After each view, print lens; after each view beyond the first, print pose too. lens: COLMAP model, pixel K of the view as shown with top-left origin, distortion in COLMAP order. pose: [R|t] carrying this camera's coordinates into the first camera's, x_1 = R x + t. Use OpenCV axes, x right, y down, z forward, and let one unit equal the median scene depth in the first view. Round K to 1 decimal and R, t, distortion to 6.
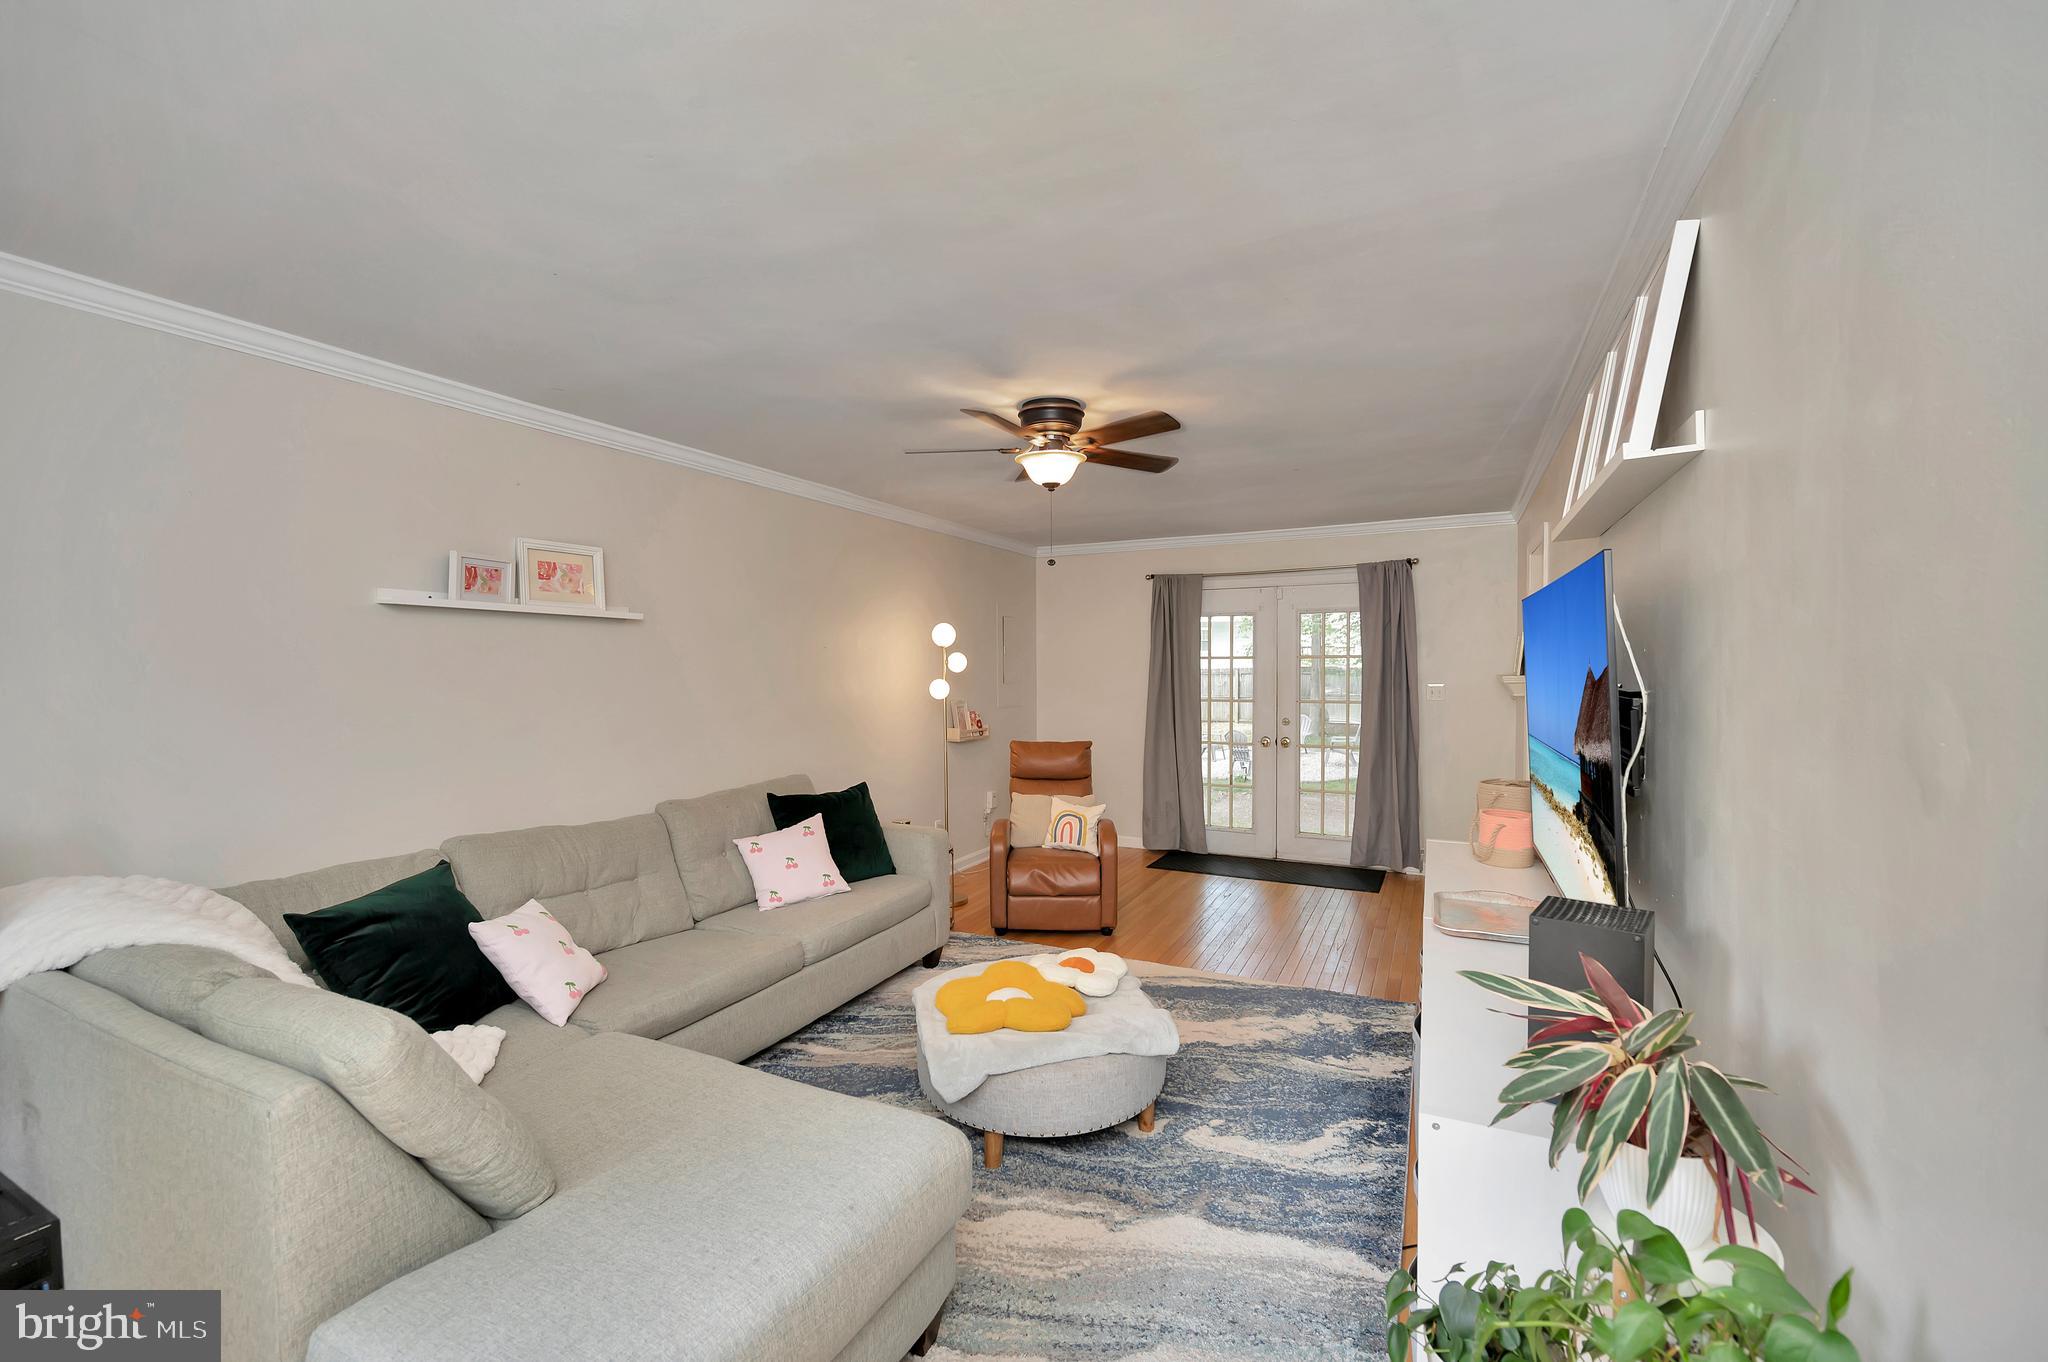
lens RADIAL K [[840.6, 0, 1024.0], [0, 840.6, 681.0], [0, 0, 1]] dist [-0.000382, -0.000085]
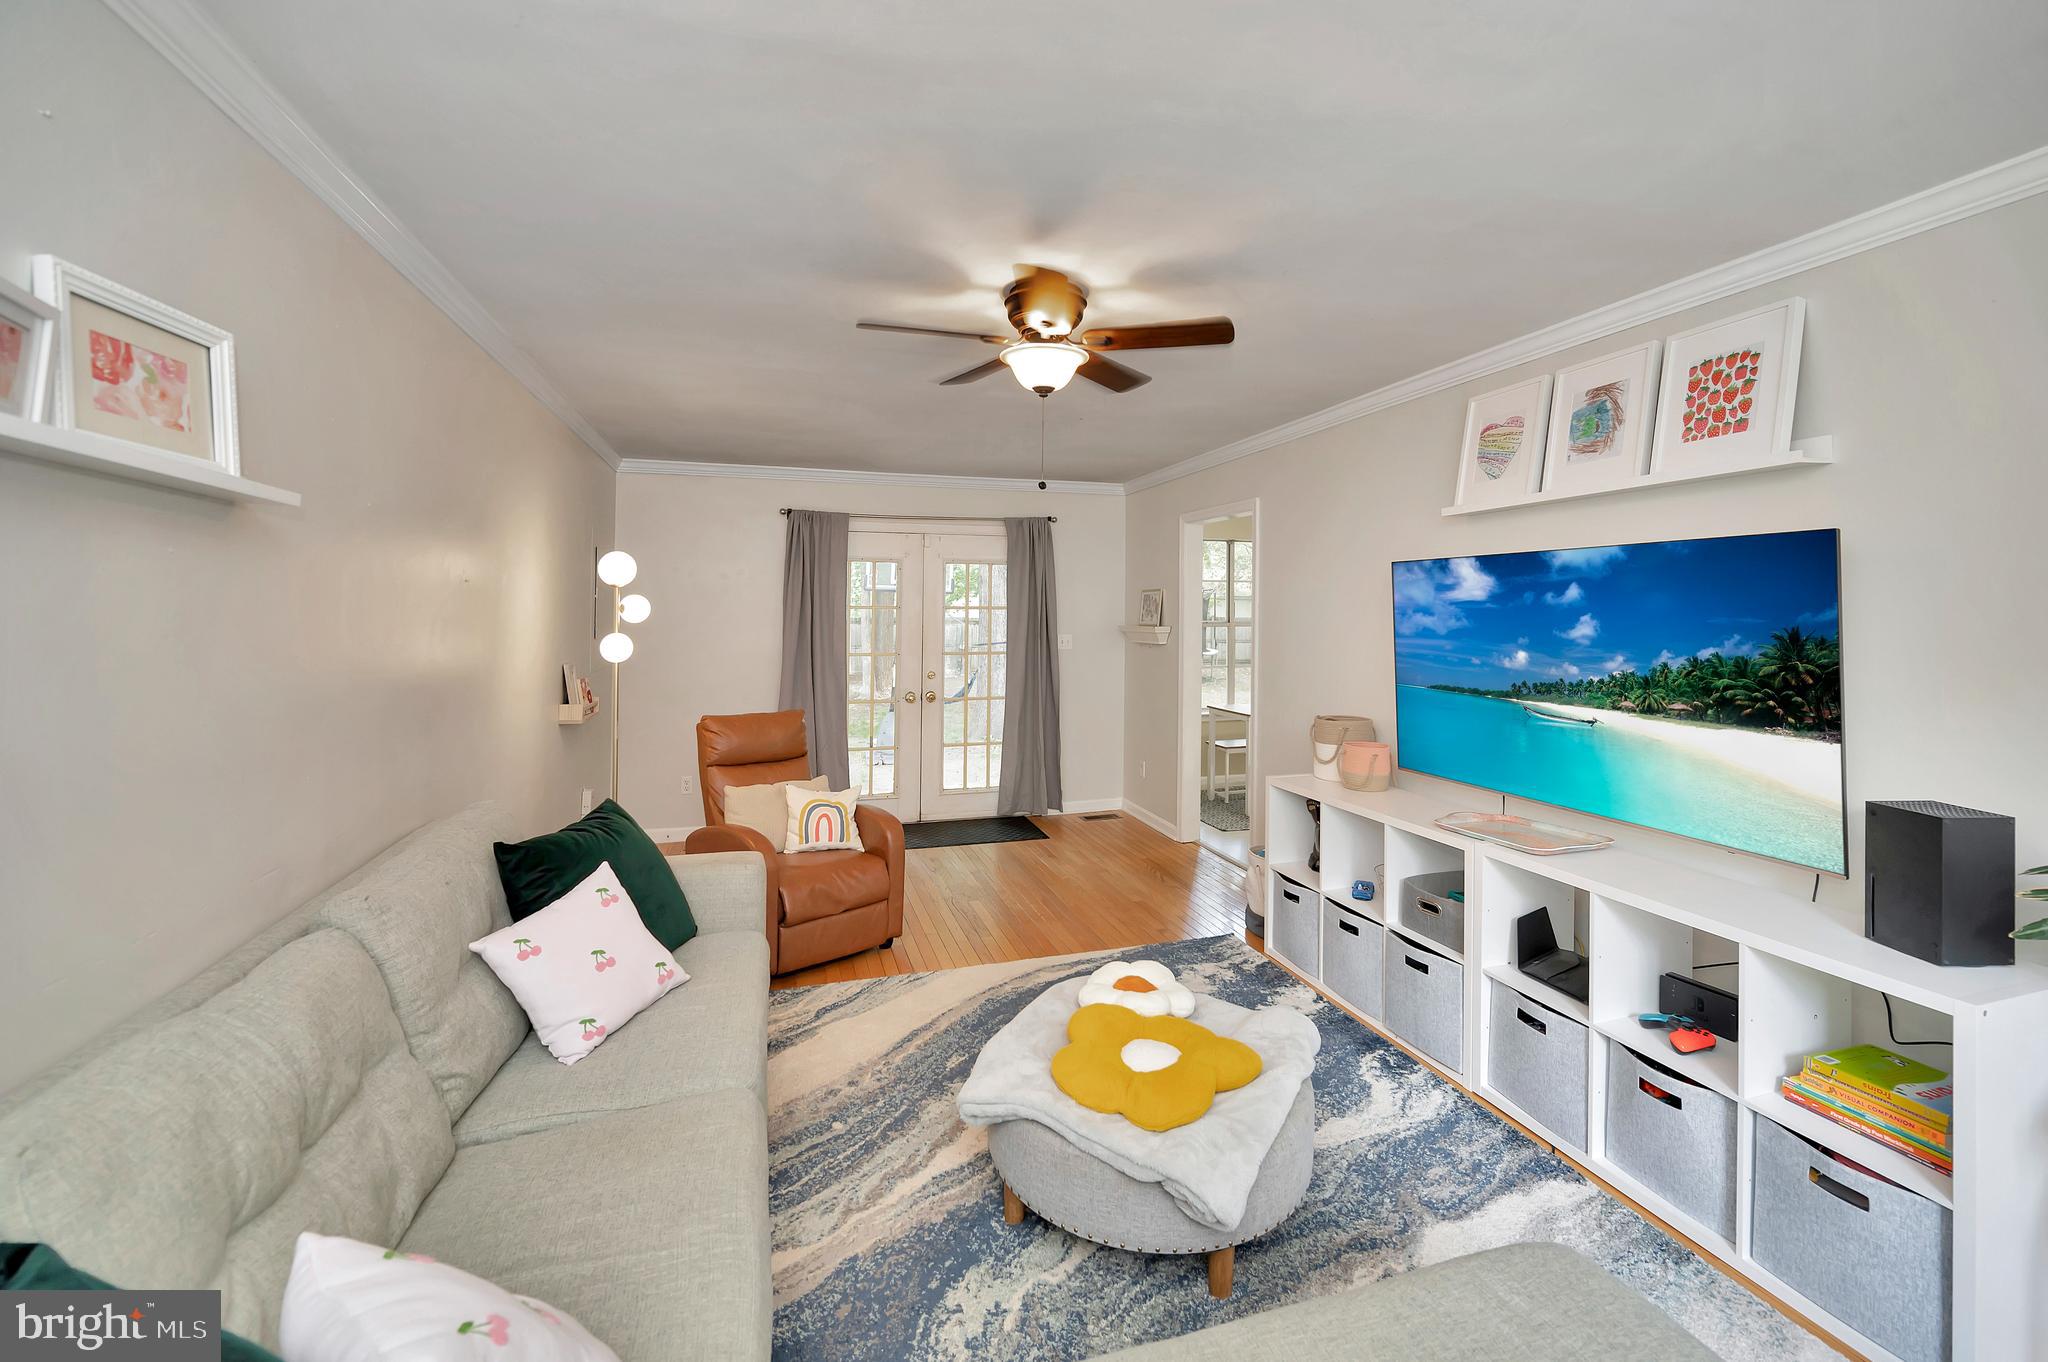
lens RADIAL K [[846.8, 0, 1020.5], [0, 846.8, 593.9], [0, 0, 1]] dist [-0.000645, 0.000040]
pose [[0.724423, 0.024396, 0.688924, -0.432879], [0.007304, 0.999046, -0.043058, -0.002619], [-0.689317, 0.036224, 0.723554, 0.352095]]
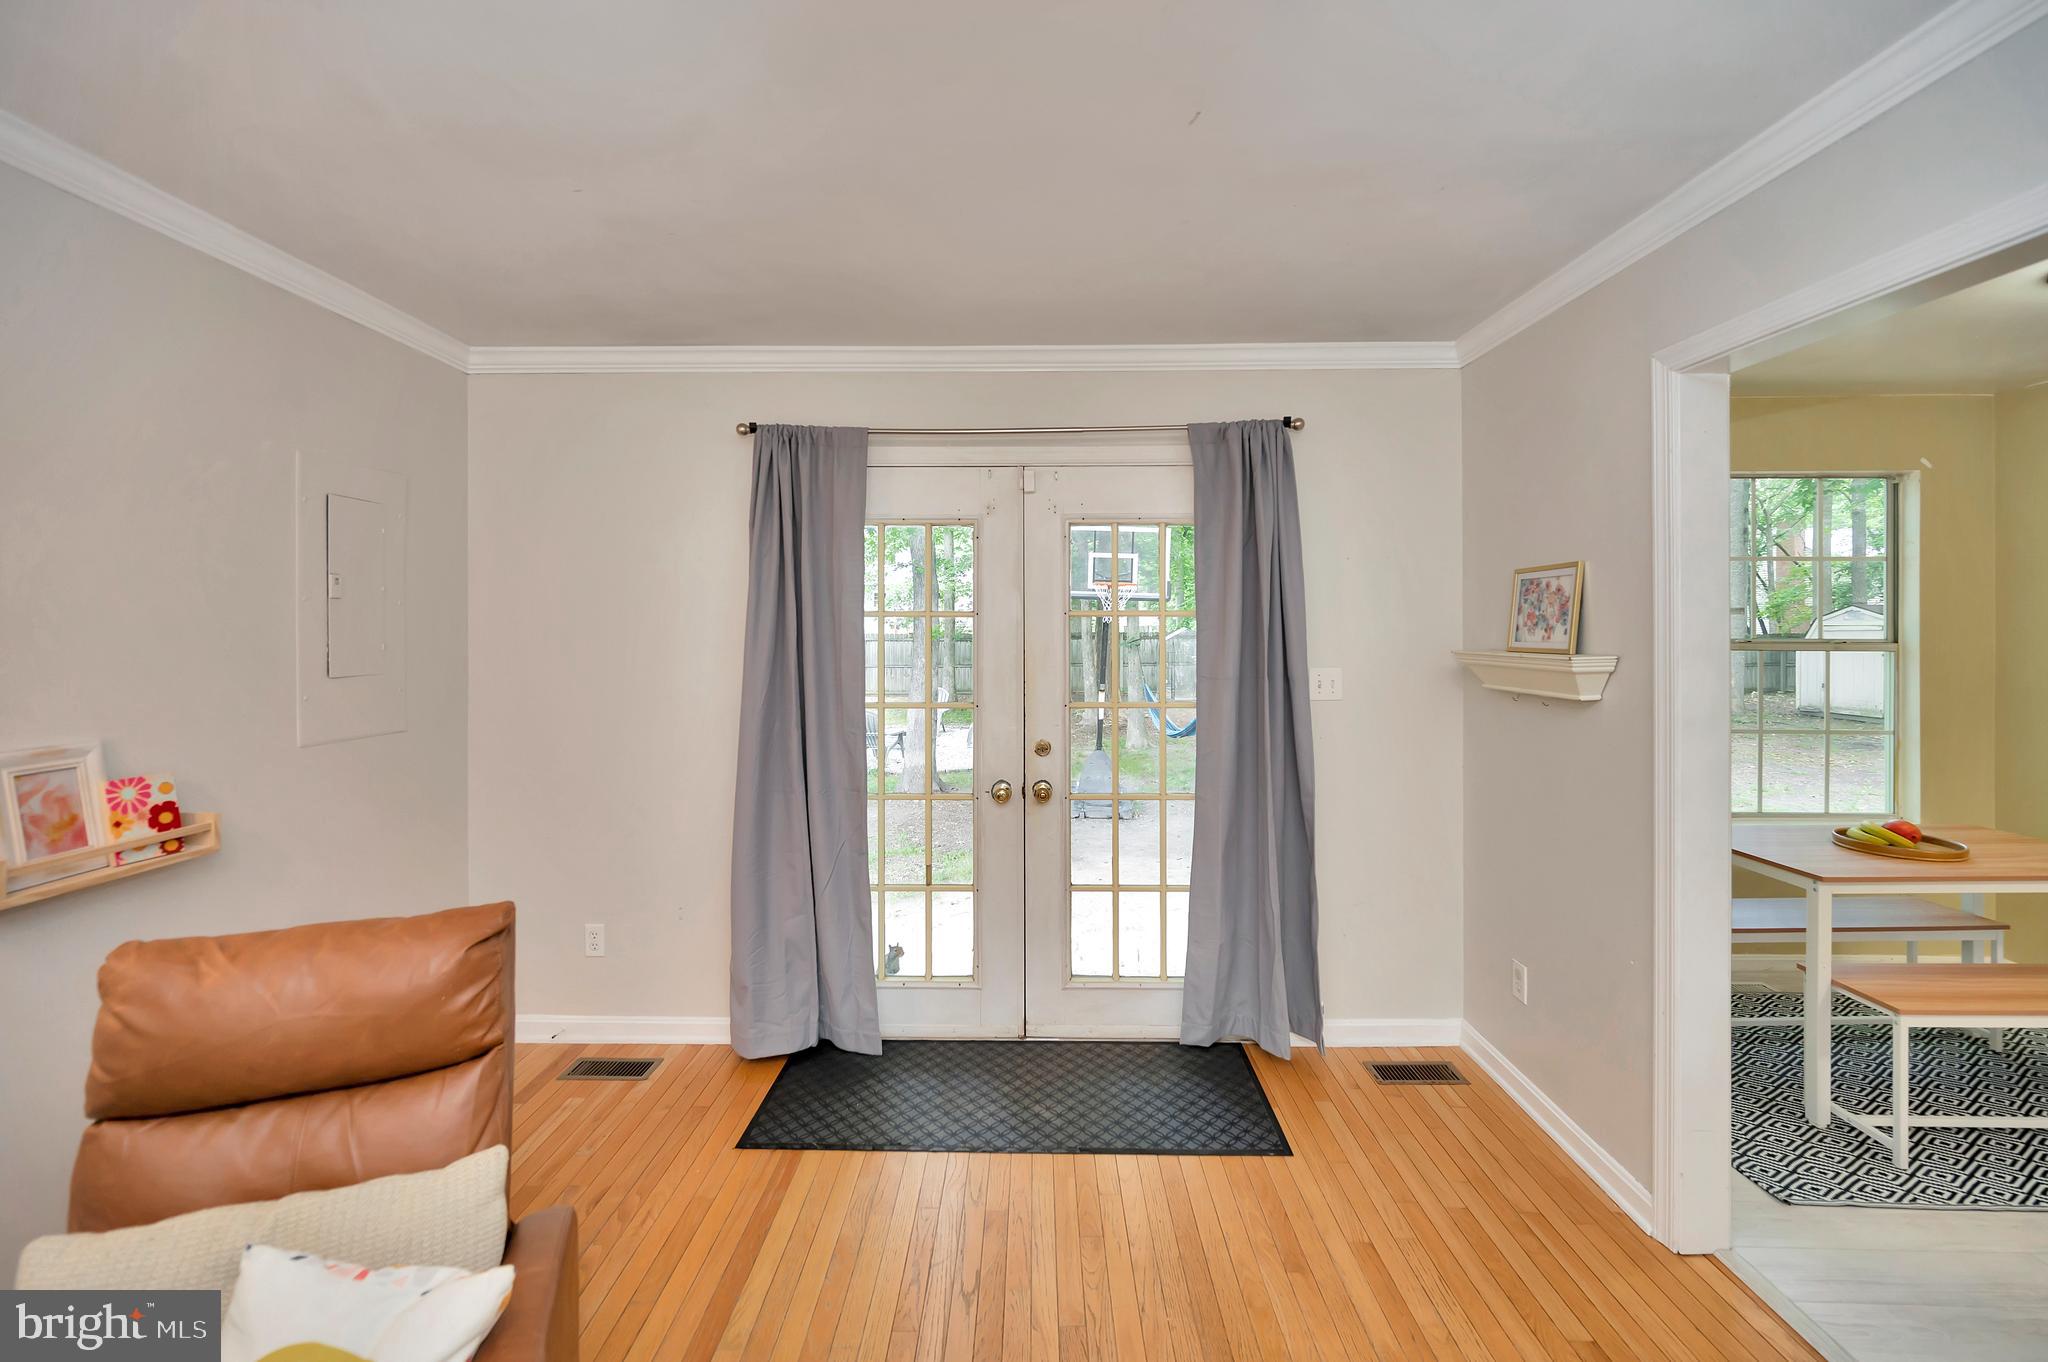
lens RADIAL K [[832.1, 0, 1036.4], [0, 832.1, 629.1], [0, 0, 1]] dist [0.010886, 0.000108]
pose [[0.892055, 0.003039, 0.451916, 0.143327], [0.006576, 0.999784, -0.019705, -0.016120], [-0.451879, 0.020550, 0.891843, 0.886876]]
